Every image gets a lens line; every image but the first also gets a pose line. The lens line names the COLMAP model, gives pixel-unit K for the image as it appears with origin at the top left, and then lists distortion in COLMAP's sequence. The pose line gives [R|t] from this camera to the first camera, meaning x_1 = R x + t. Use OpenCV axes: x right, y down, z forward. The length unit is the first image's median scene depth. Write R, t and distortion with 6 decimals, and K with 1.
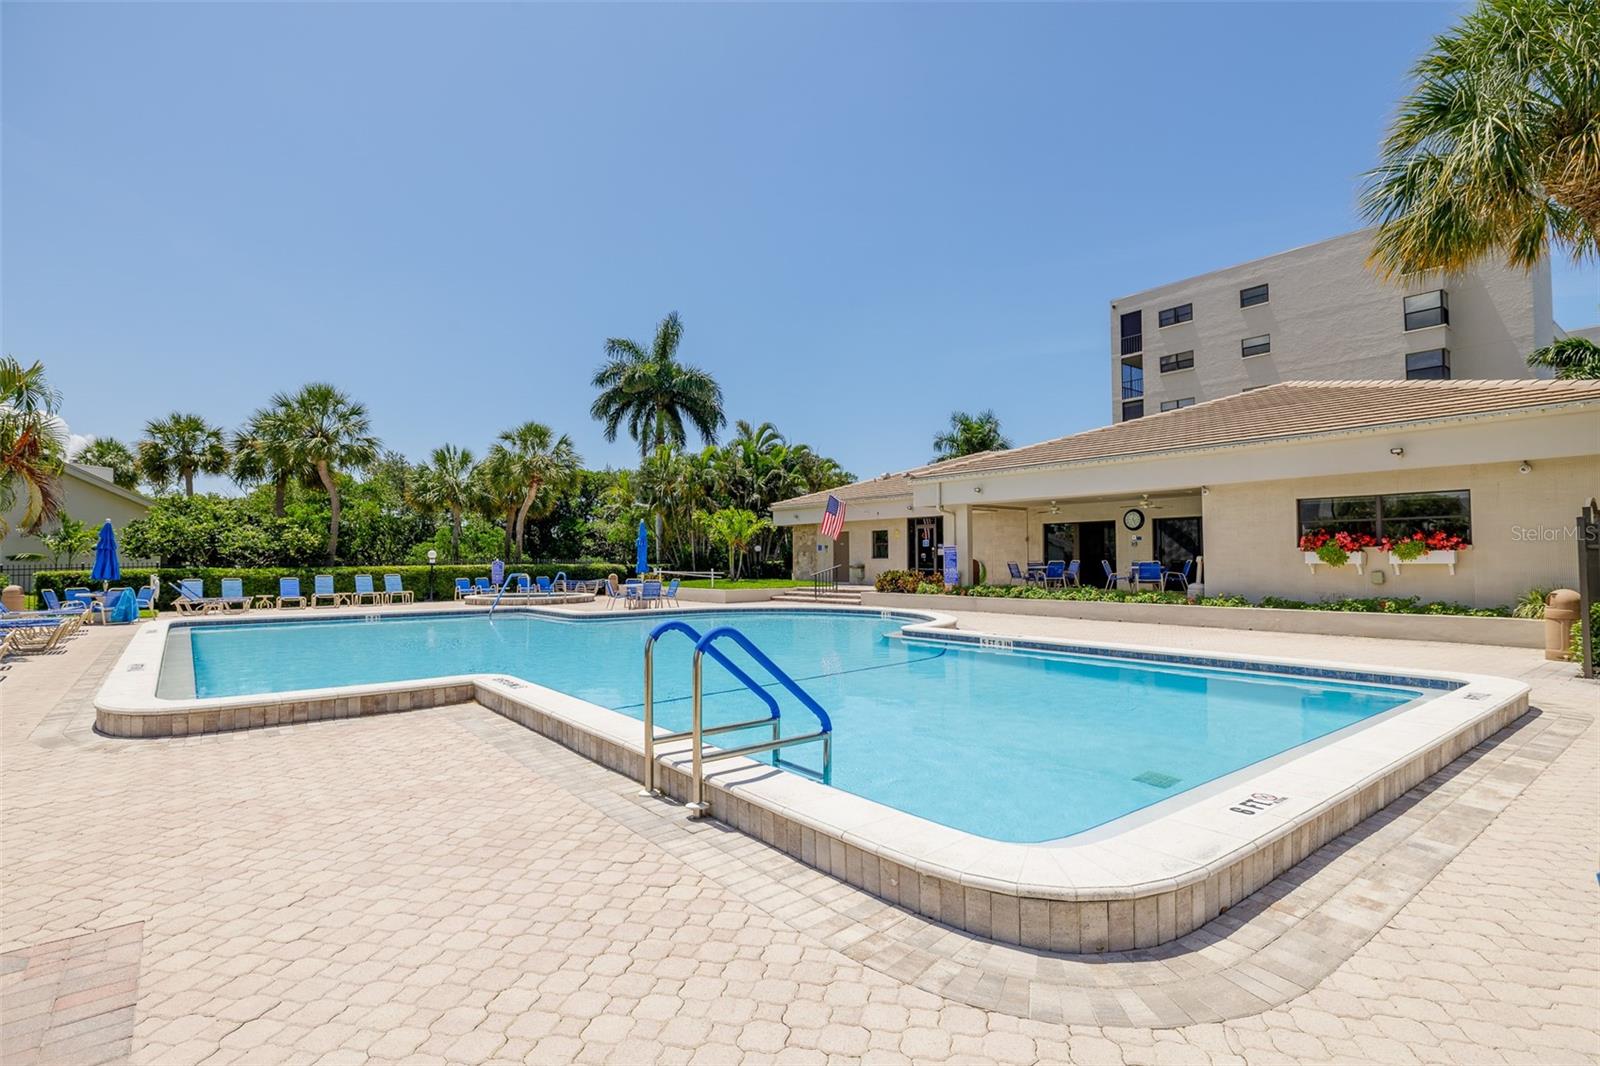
lens RADIAL K [[775.7, 0, 792.1], [0, 775.7, 533.9], [0, 0, 1]] dist [-0.003672, 0.000479]
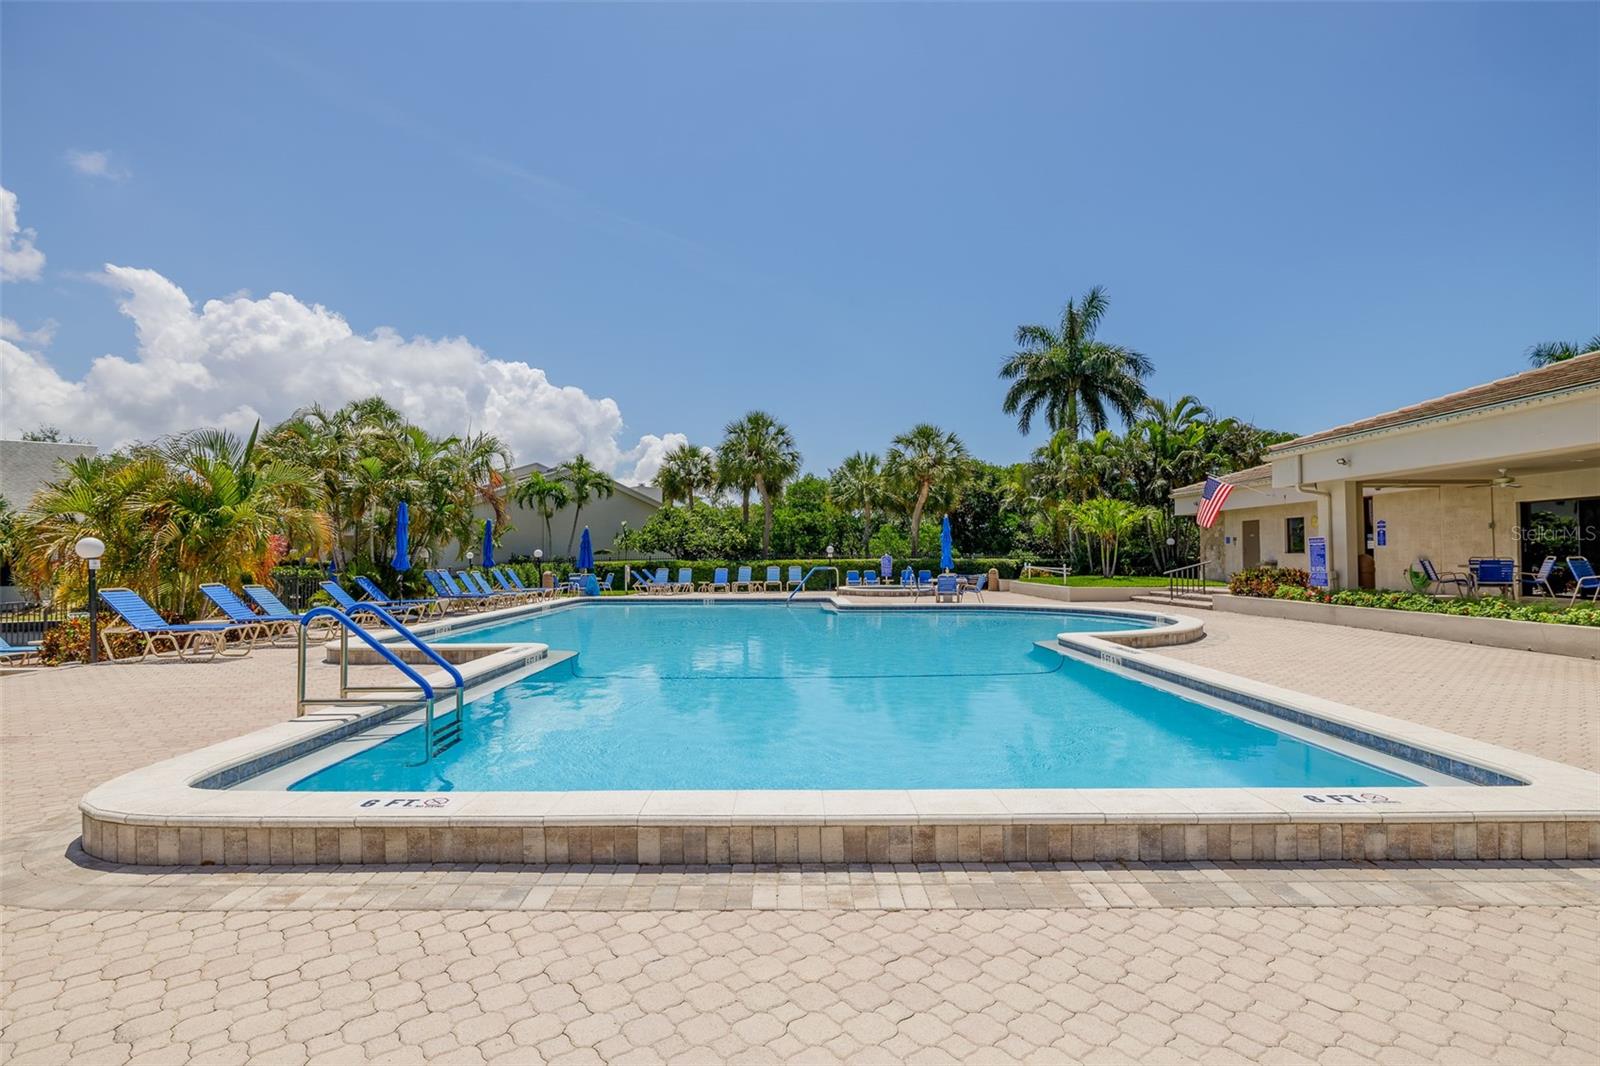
lens RADIAL K [[775.7, 0, 792.1], [0, 775.7, 533.9], [0, 0, 1]] dist [-0.003672, 0.000479]
pose [[0.786806, -0.015360, -0.617009, 0.184033], [0.020337, 0.999793, 0.001044, 0.000740], [0.616865, -0.013370, 0.786955, 0.059090]]
